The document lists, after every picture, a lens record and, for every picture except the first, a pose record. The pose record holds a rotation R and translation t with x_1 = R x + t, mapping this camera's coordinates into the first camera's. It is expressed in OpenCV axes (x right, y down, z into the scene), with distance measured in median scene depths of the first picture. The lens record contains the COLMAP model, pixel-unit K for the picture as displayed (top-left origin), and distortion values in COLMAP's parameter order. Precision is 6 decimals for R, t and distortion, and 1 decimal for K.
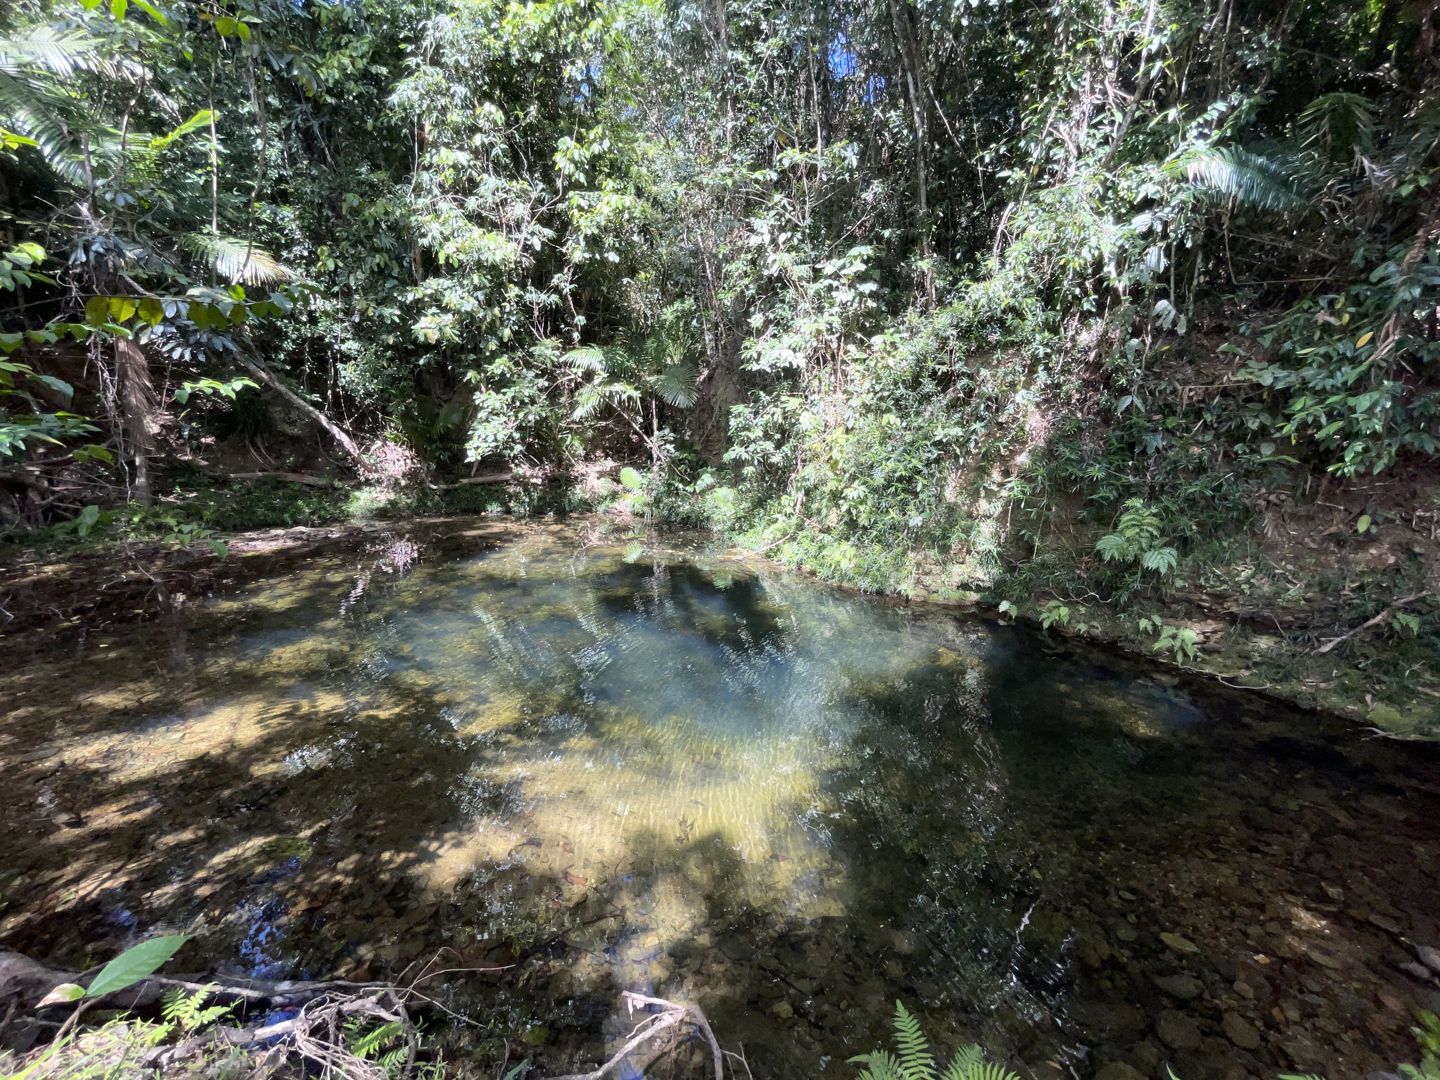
lens RADIAL K [[577.1, 0, 724.5], [0, 577.1, 541.6], [0, 0, 1]] dist [0.000616, -0.000586]
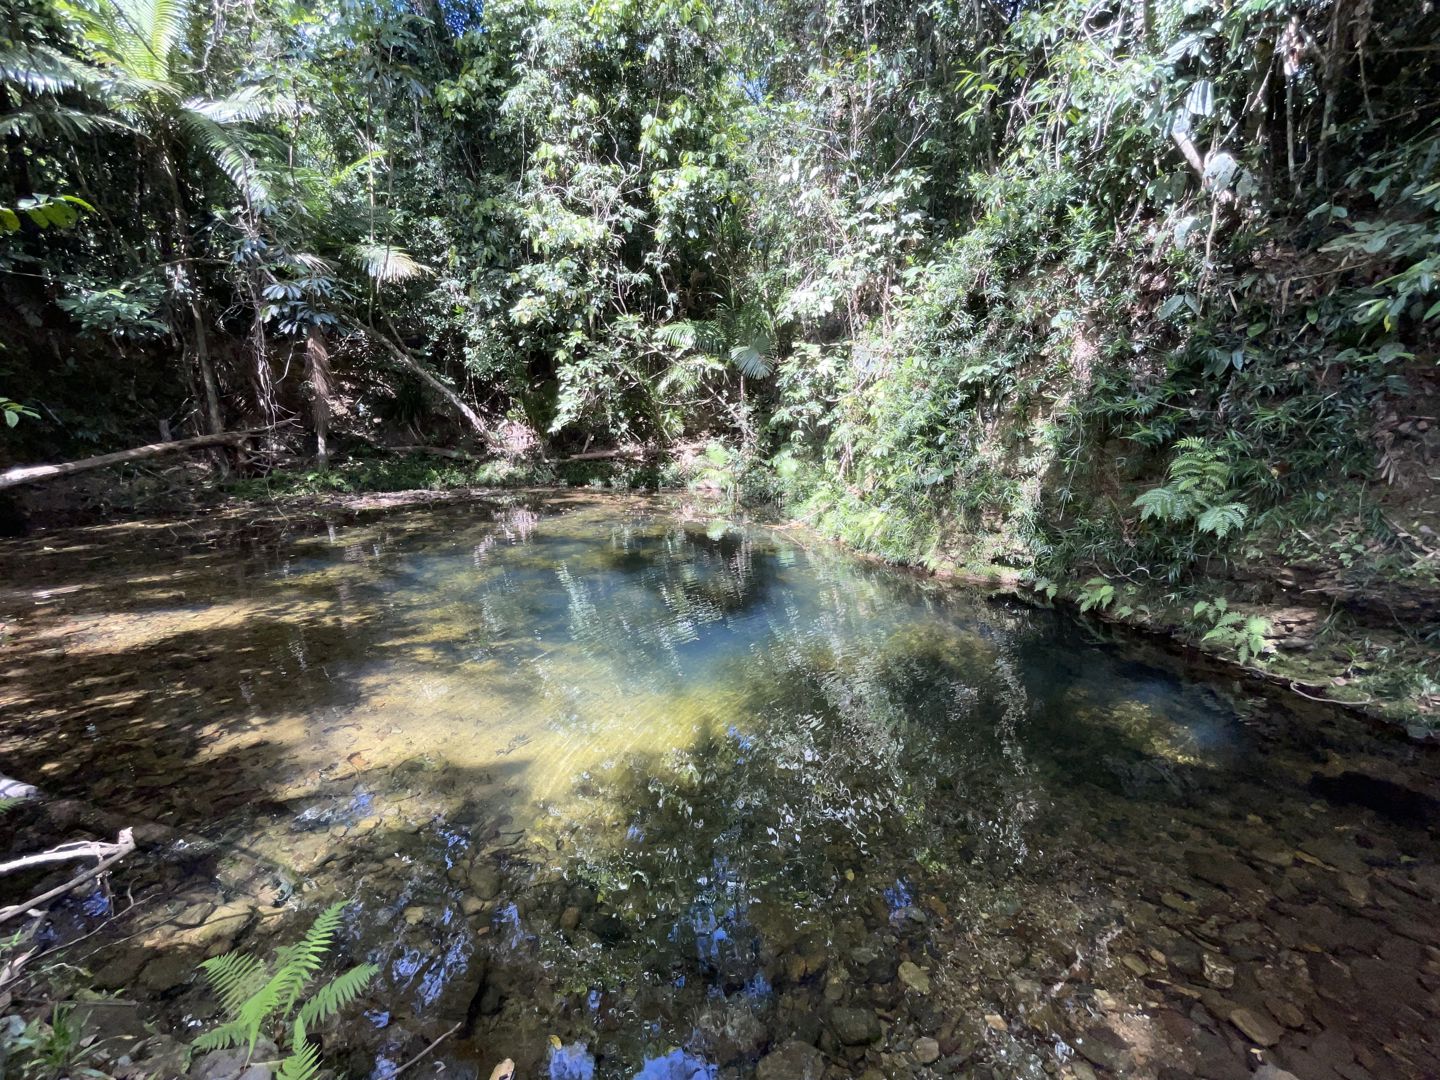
lens RADIAL K [[577.1, 0, 720.1], [0, 577.1, 536.8], [0, 0, 1]] dist [0.000616, -0.000586]
pose [[0.957075, 0.044768, -0.286364, 0.183455], [-0.045454, 0.998957, 0.004255, 0.040504], [0.286256, 0.008944, 0.958112, 0.062110]]
